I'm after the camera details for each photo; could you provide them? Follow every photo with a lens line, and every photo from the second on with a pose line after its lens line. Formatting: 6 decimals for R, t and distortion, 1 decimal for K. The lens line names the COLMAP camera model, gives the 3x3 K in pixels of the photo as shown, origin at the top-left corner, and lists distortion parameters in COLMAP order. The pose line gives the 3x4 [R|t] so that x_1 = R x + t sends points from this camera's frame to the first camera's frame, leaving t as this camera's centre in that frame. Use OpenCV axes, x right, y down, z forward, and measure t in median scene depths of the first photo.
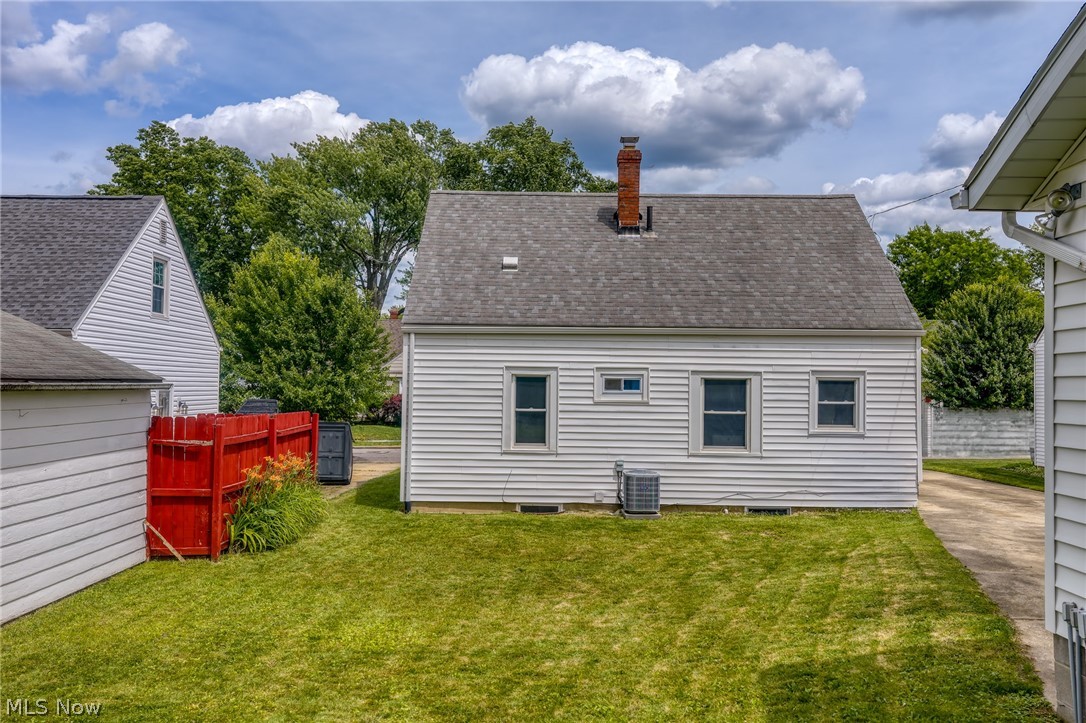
lens RADIAL K [[916.0, 0, 541.7], [0, 916.0, 363.3], [0, 0, 1]] dist [-0.002931, -0.002711]
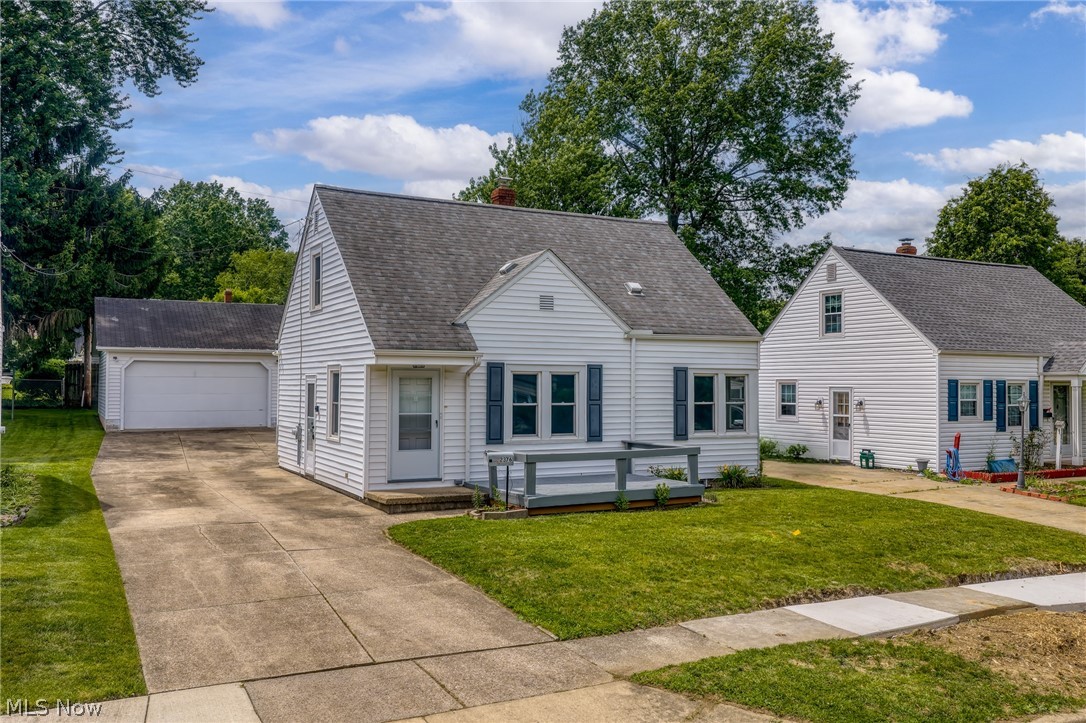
lens RADIAL K [[916.0, 0, 545.0], [0, 916.0, 362.2], [0, 0, 1]] dist [-0.002931, -0.002711]
pose [[0.890050, 0.010204, 0.455749, -0.559316], [-0.013316, 0.999905, 0.003617, -0.004525], [-0.455669, -0.009288, 0.890101, -0.000023]]
